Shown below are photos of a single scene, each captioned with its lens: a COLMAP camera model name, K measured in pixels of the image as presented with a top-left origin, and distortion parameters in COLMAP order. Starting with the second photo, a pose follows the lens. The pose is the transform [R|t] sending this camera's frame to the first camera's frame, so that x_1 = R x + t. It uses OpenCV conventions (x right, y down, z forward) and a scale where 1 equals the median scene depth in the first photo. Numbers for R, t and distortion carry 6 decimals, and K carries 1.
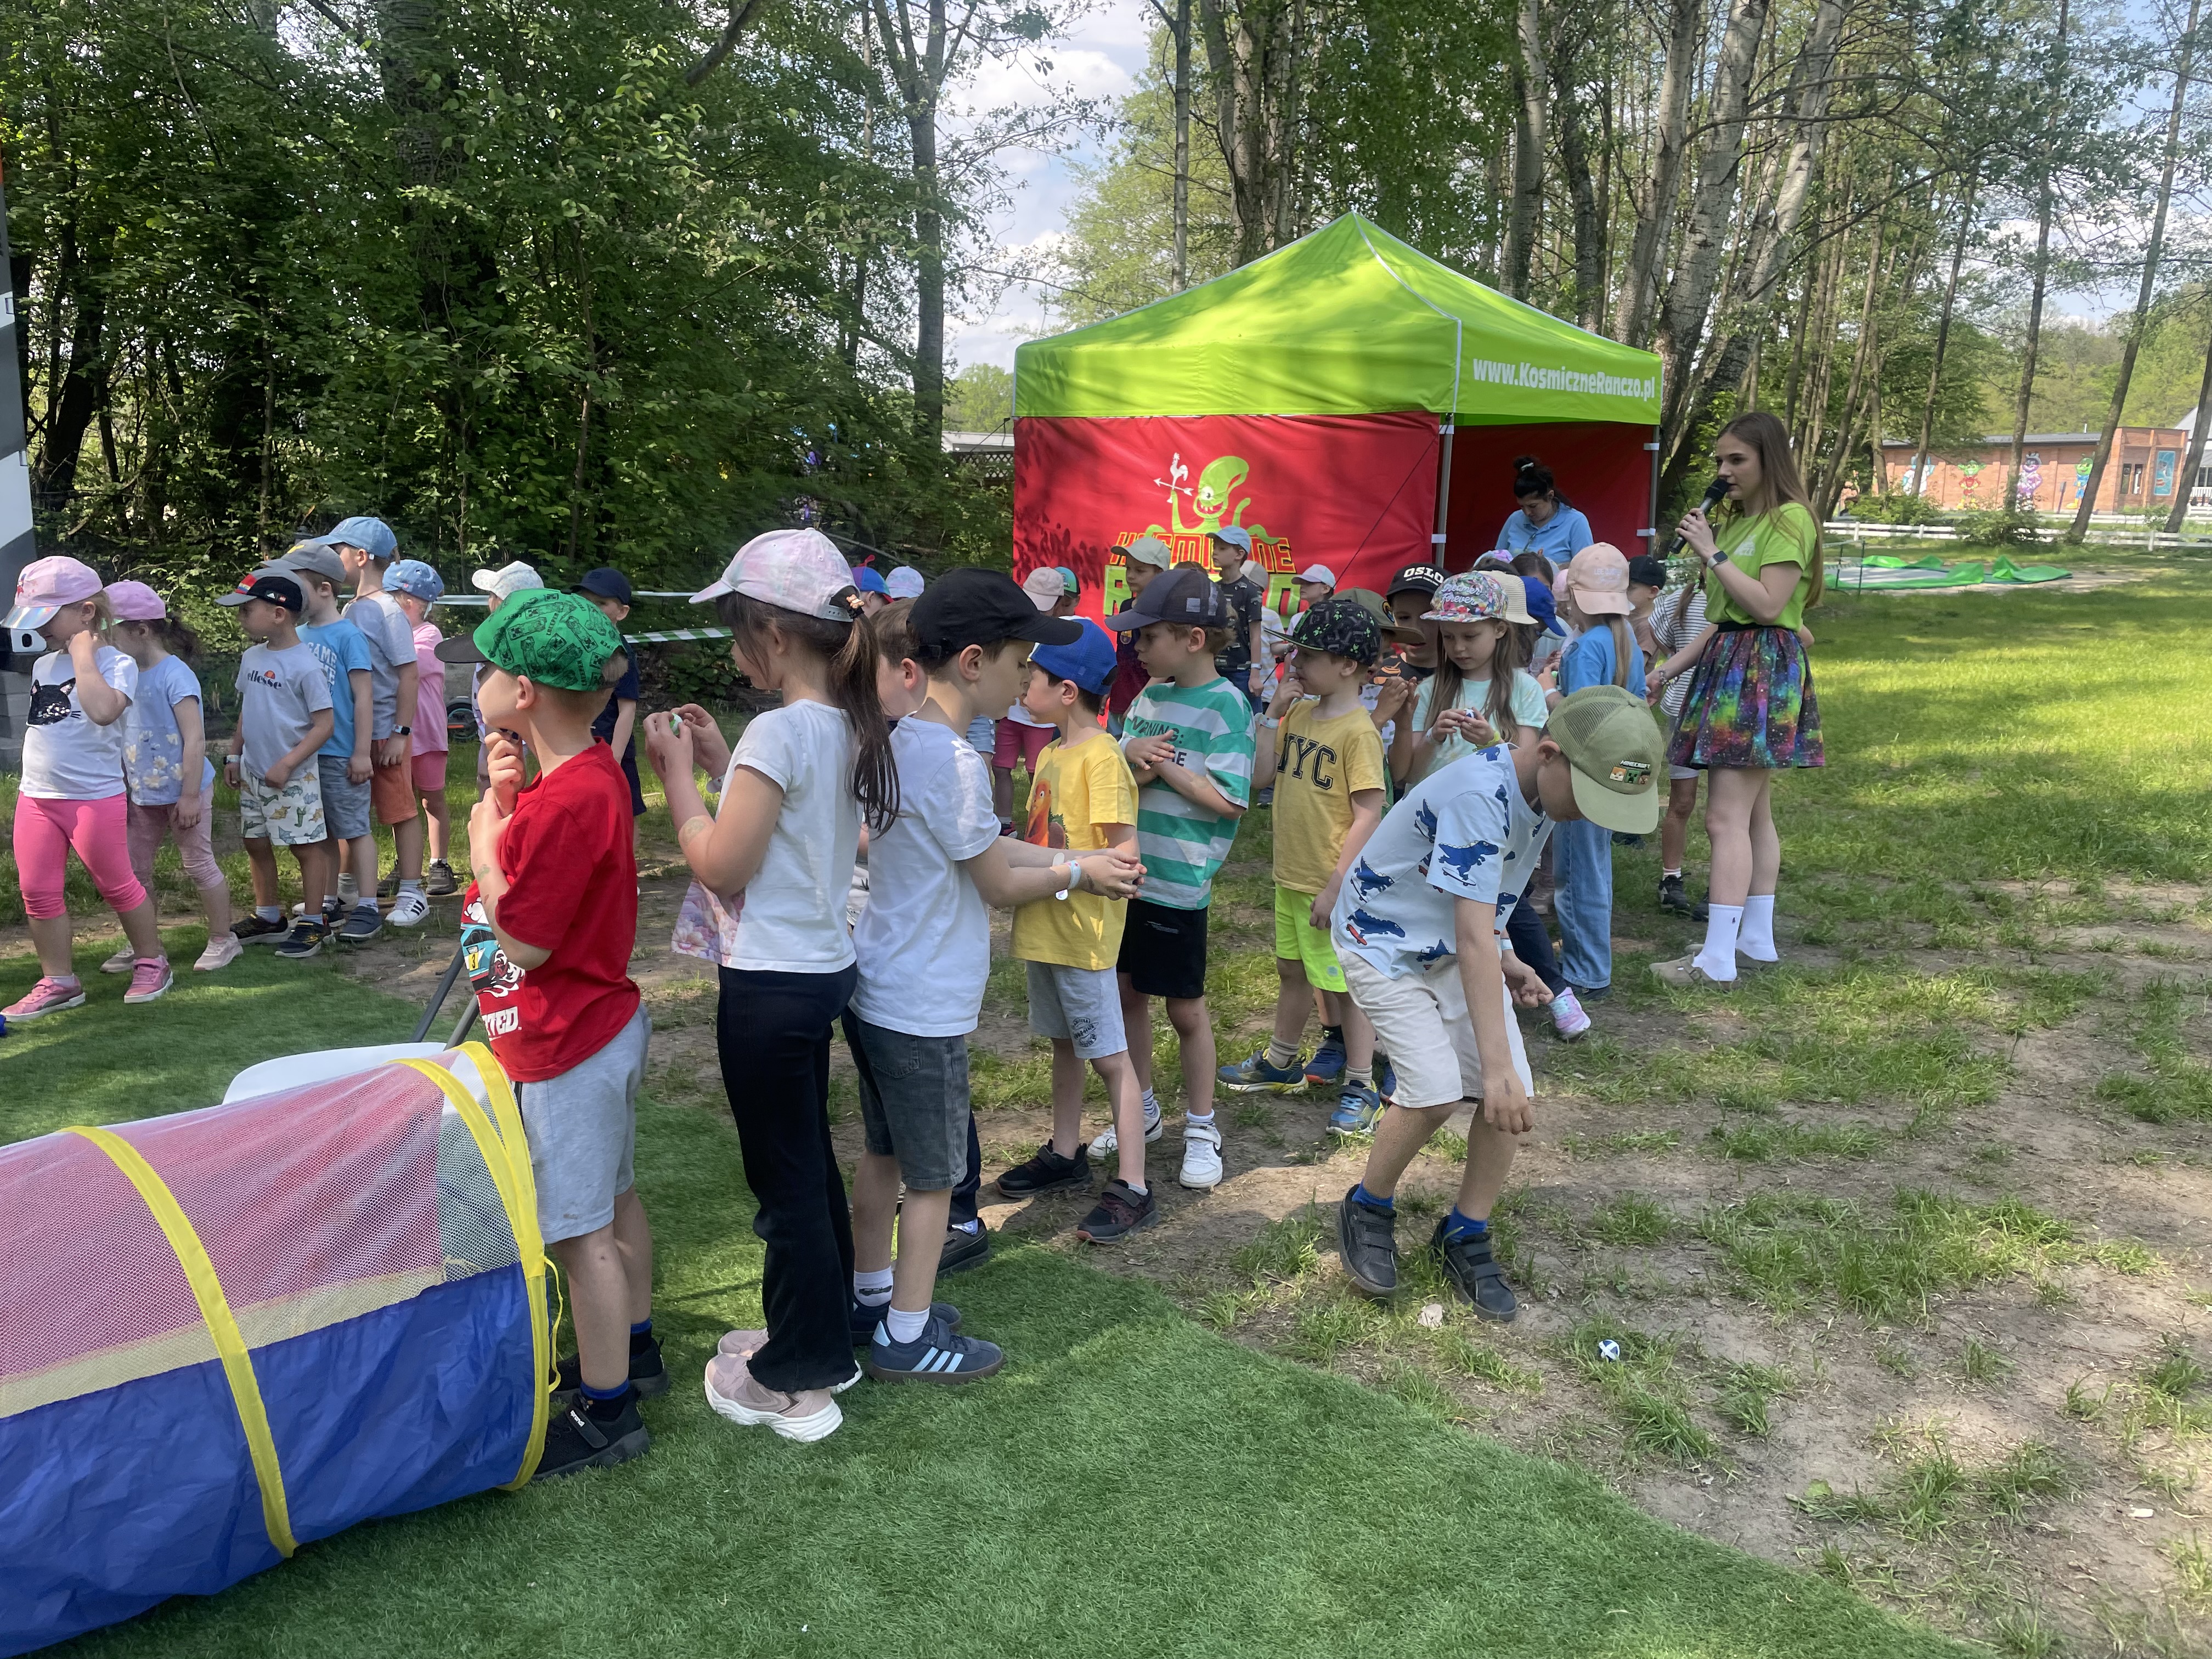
lens RADIAL K [[1711.8, 0, 1112.8], [0, 1711.8, 811.3], [0, 0, 1]] dist [0.095880, -0.131045]
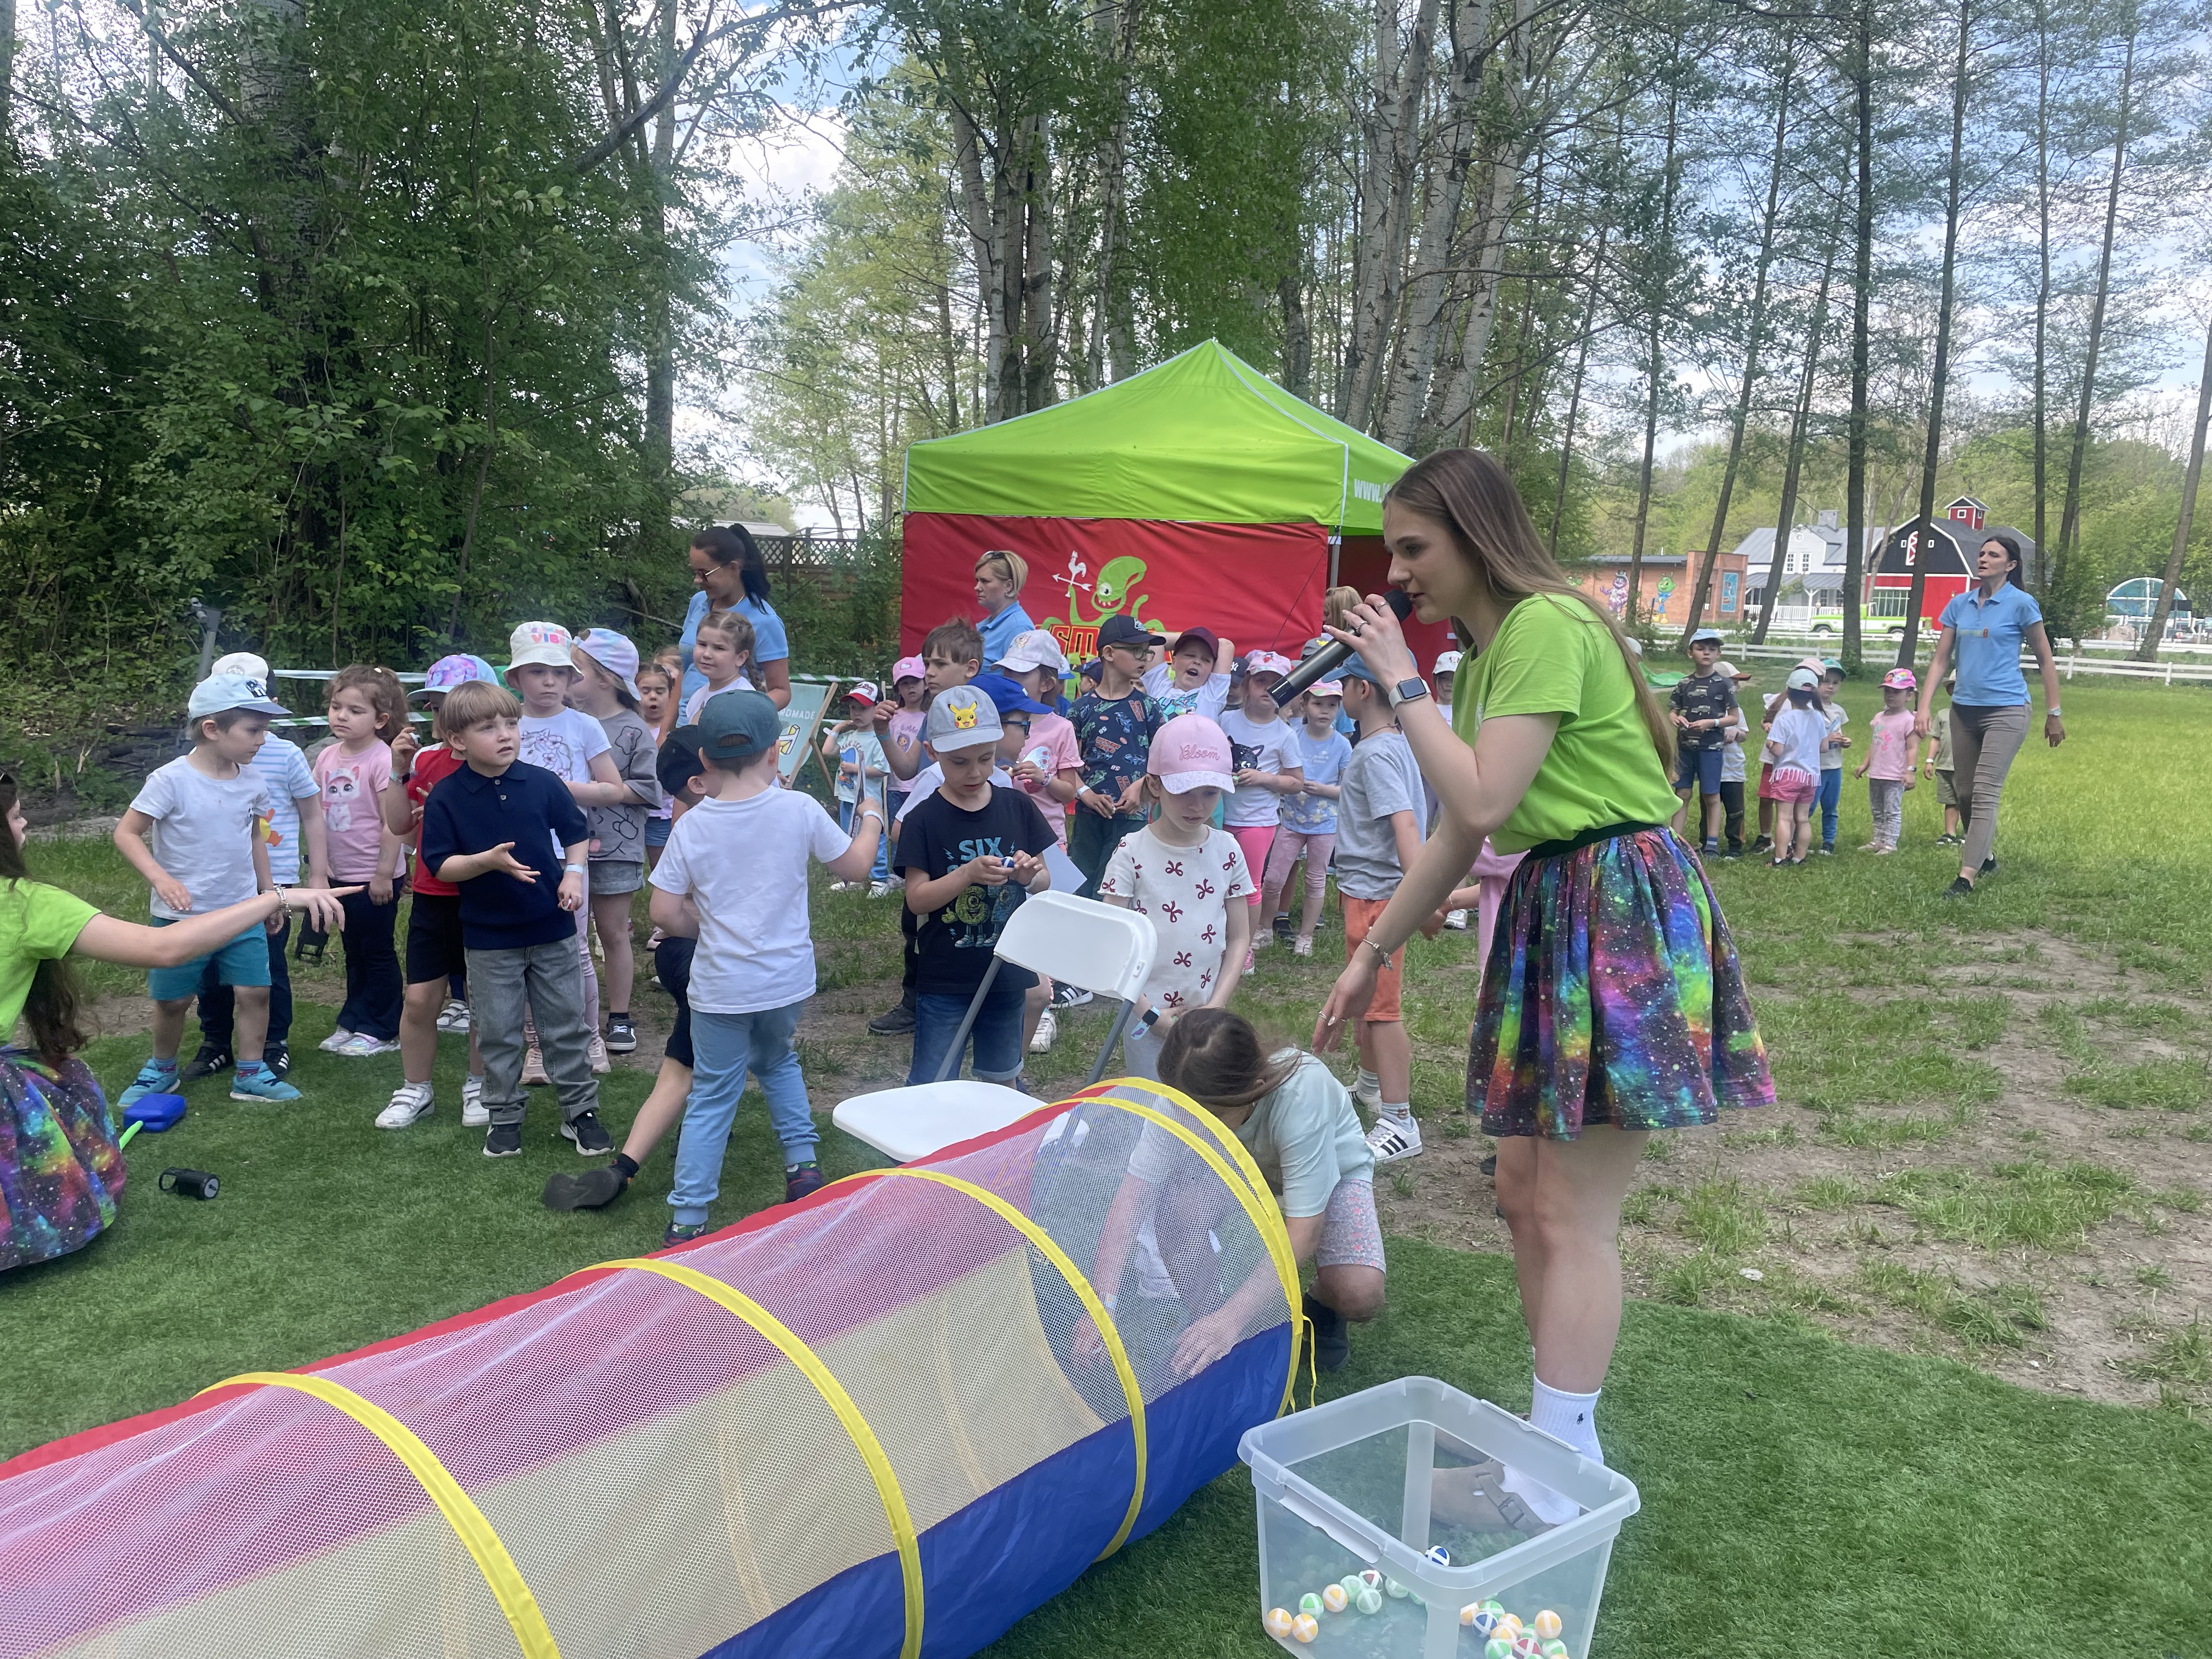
lens RADIAL K [[1716.6, 0, 1104.6], [0, 1716.6, 793.0], [0, 0, 1]] dist [0.083553, -0.111652]
pose [[0.979592, 0.005437, 0.200924, -0.159497], [0.007093, 0.998076, -0.061593, 0.009031], [-0.200872, 0.061761, 0.977669, -0.046849]]
